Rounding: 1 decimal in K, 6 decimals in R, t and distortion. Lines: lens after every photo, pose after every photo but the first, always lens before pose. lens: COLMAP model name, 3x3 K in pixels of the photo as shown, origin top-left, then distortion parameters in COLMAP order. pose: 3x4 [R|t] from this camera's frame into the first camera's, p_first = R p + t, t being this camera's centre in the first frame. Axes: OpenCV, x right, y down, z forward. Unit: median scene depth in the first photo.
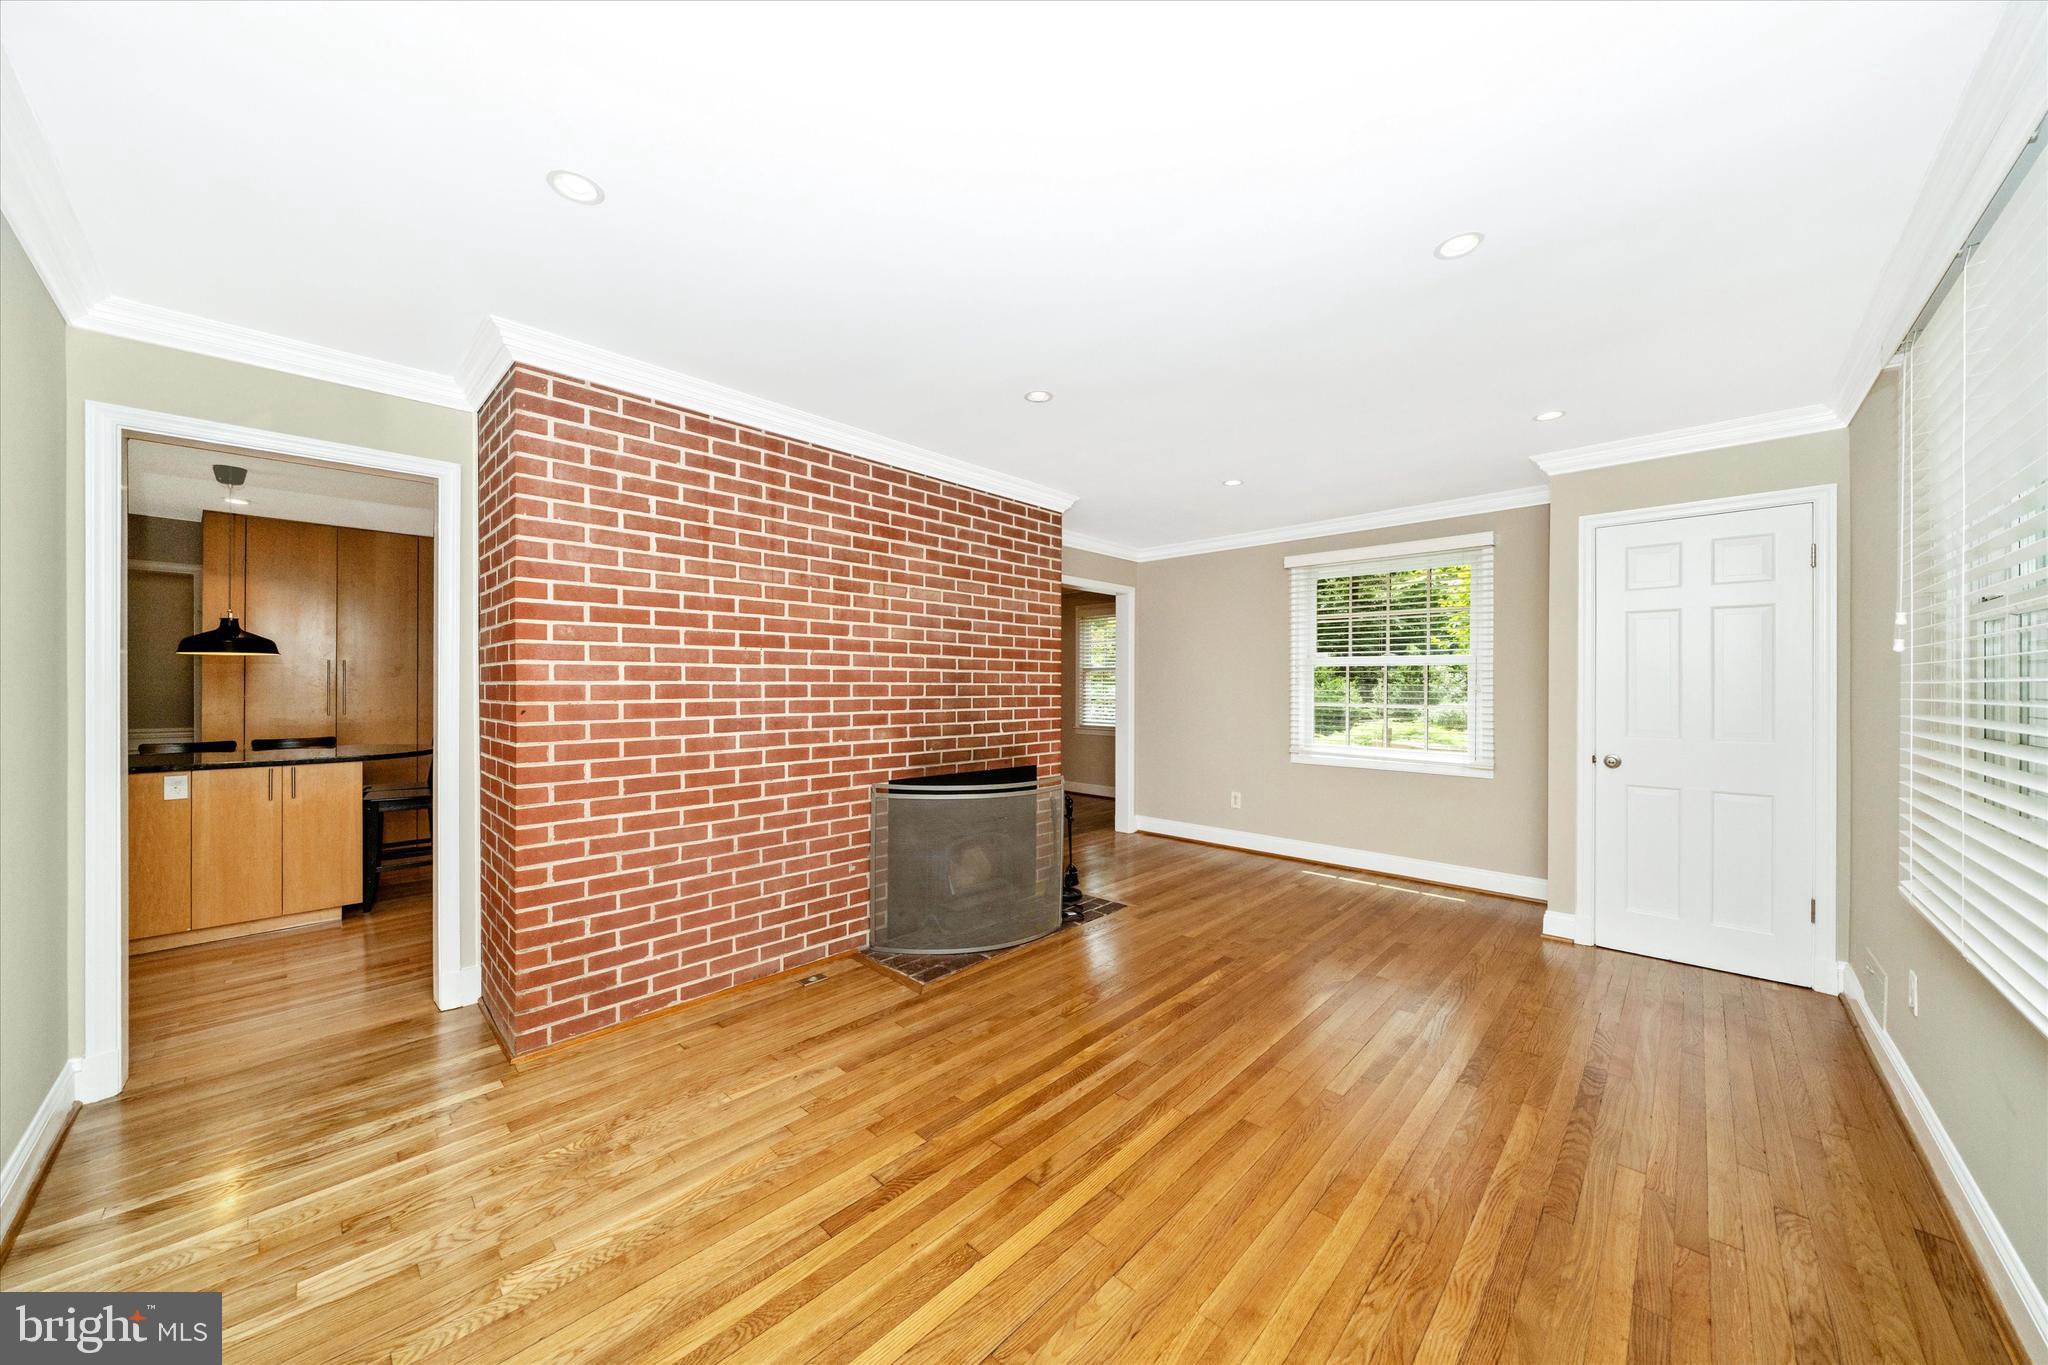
lens RADIAL K [[703.9, 0, 1023.8], [0, 703.9, 682.5], [0, 0, 1]] dist [-0.000285, -0.000006]
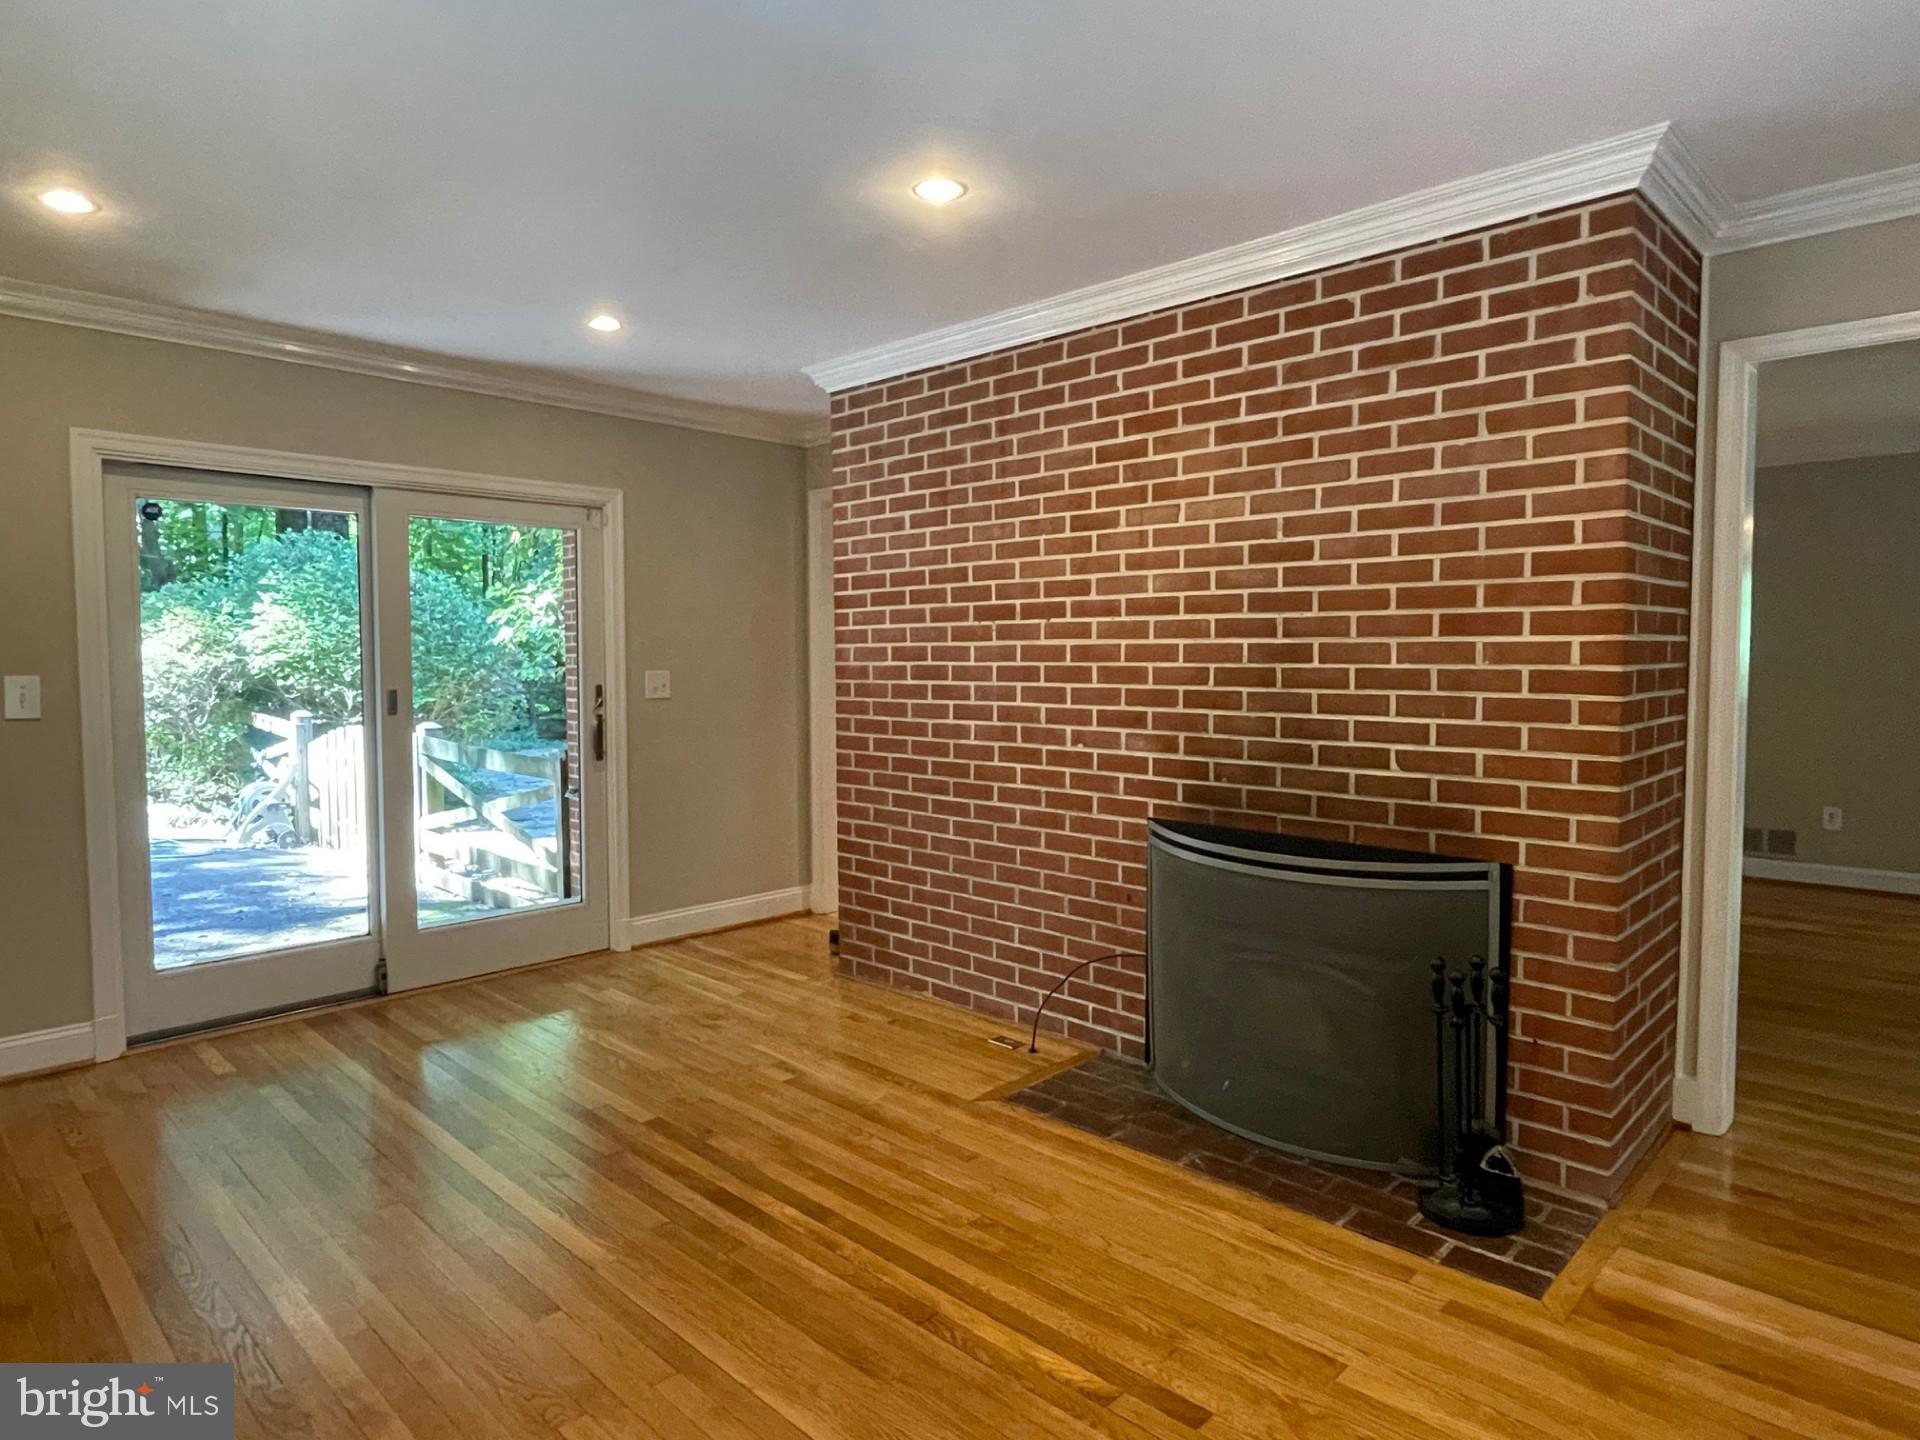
lens RADIAL K [[1123.1, 0, 960.1], [0, 1123.1, 714.6], [0, 0, 1]] dist [0.003627, 0.000723]
pose [[-0.006914, 0.045765, -0.998928, 0.822671], [0.001550, 0.998951, 0.045755, 0.000157], [0.999975, -0.001232, -0.006977, 0.844453]]
